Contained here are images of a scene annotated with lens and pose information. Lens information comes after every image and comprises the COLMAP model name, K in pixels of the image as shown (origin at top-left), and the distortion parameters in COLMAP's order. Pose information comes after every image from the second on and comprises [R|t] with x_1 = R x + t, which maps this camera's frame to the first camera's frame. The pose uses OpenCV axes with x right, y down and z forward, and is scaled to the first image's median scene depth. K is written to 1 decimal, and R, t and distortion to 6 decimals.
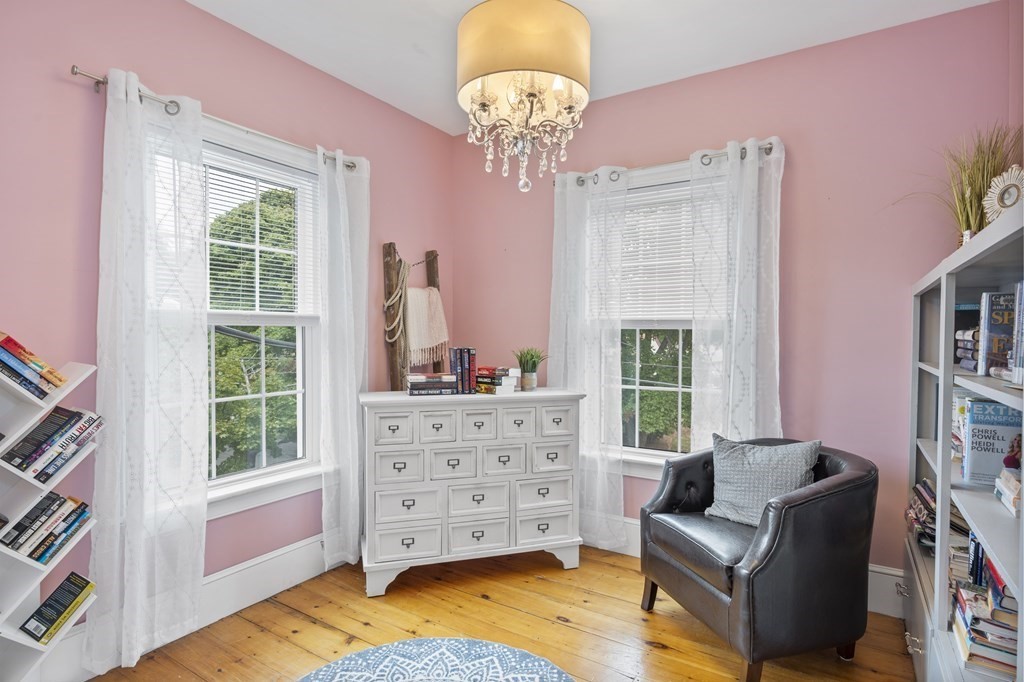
lens RADIAL K [[520.7, 0, 512.0], [0, 520.7, 341.0], [0, 0, 1]] dist [-0.002212, -0.000352]
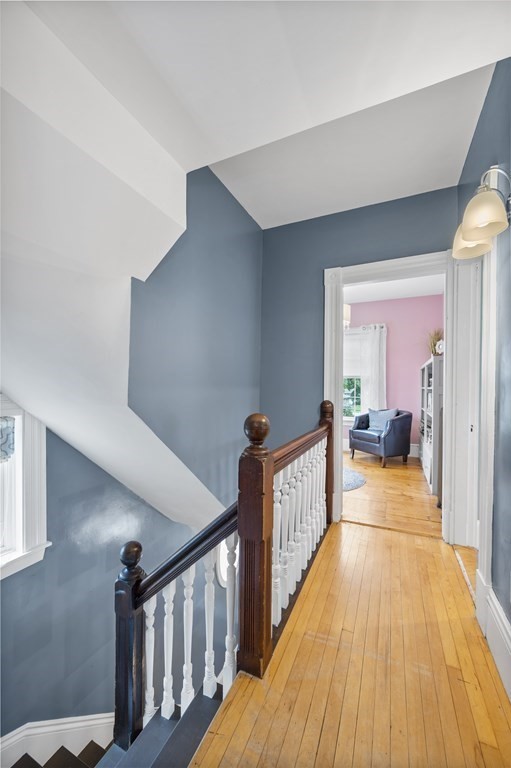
lens RADIAL K [[299.7, 0, 255.5], [0, 299.7, 384.0], [0, 0, 1]] dist [0.000337, 0.000020]
pose [[0.990710, 0.002131, 0.135974, -0.663786], [-0.000209, 0.999900, -0.014147, 0.045268], [-0.135990, 0.013987, 0.990611, -0.928201]]
